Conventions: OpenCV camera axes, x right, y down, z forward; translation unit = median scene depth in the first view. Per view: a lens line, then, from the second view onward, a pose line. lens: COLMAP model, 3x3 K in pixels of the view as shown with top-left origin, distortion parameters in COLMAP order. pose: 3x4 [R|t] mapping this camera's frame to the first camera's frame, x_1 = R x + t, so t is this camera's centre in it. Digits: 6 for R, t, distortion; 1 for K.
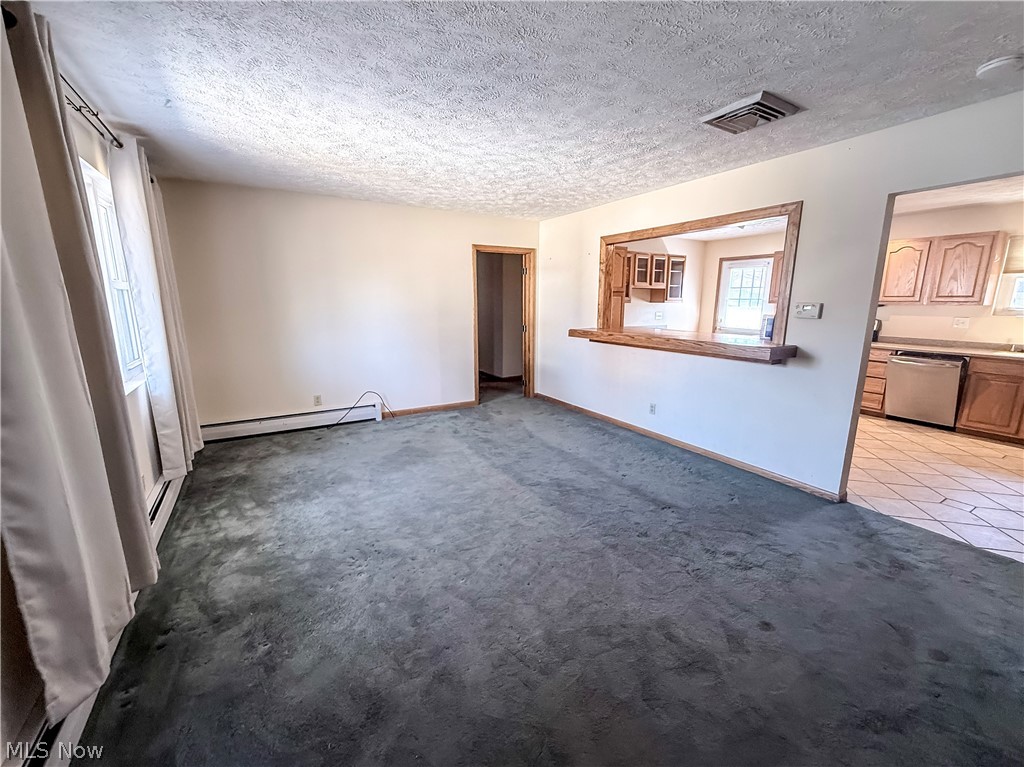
lens RADIAL K [[404.5, 0, 512.0], [0, 404.5, 380.0], [0, 0, 1]] dist [0.000998, 0.000192]
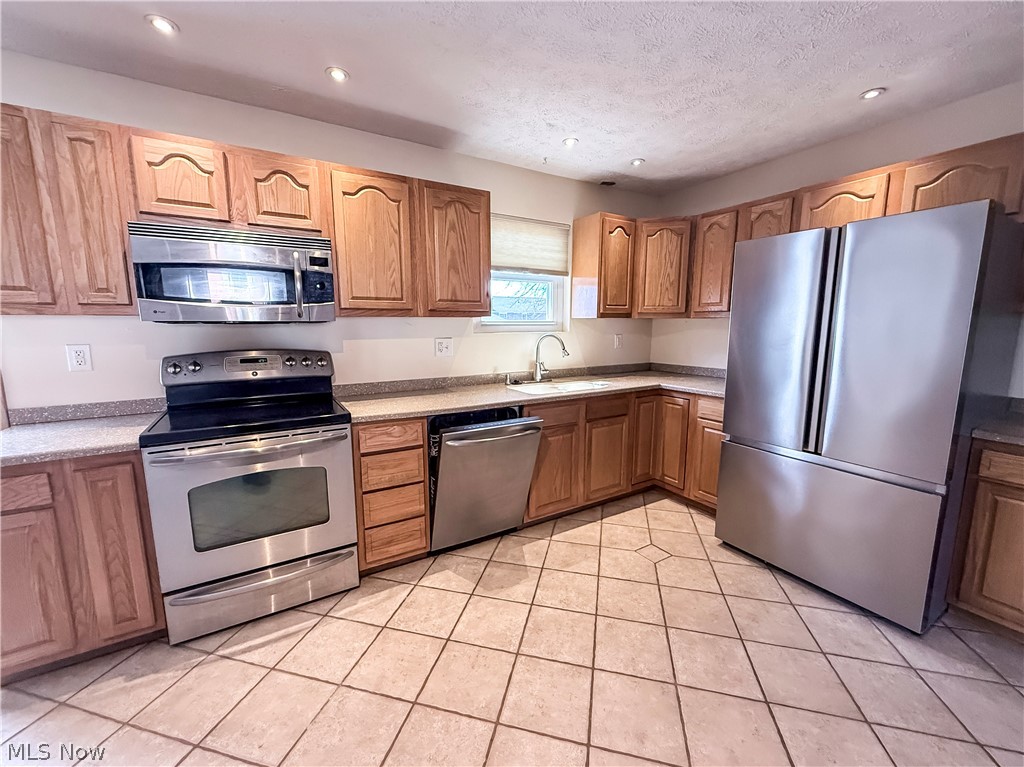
lens RADIAL K [[402.1, 0, 512.0], [0, 402.1, 383.5], [0, 0, 1]] dist [0.001109, 0.000140]
pose [[0.004081, -0.151907, 0.988386, 0.393690], [0.195865, 0.969371, 0.148176, -0.119845], [-0.980622, 0.192986, 0.033709, 0.679533]]
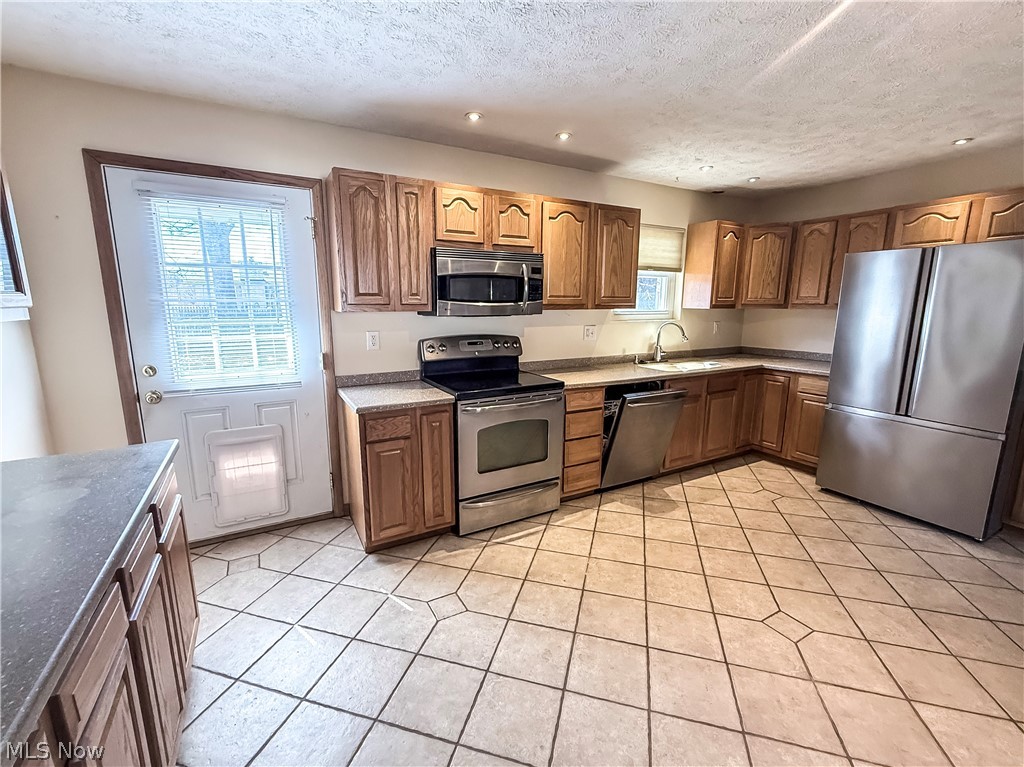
lens RADIAL K [[438.2, 0, 506.7], [0, 438.2, 382.9], [0, 0, 1]] dist [0.000216, 0.000141]
pose [[0.034967, -0.186306, 0.981869, 0.235172], [0.192137, 0.965396, 0.176338, -0.169085], [-0.980745, 0.182487, 0.069553, 0.843053]]
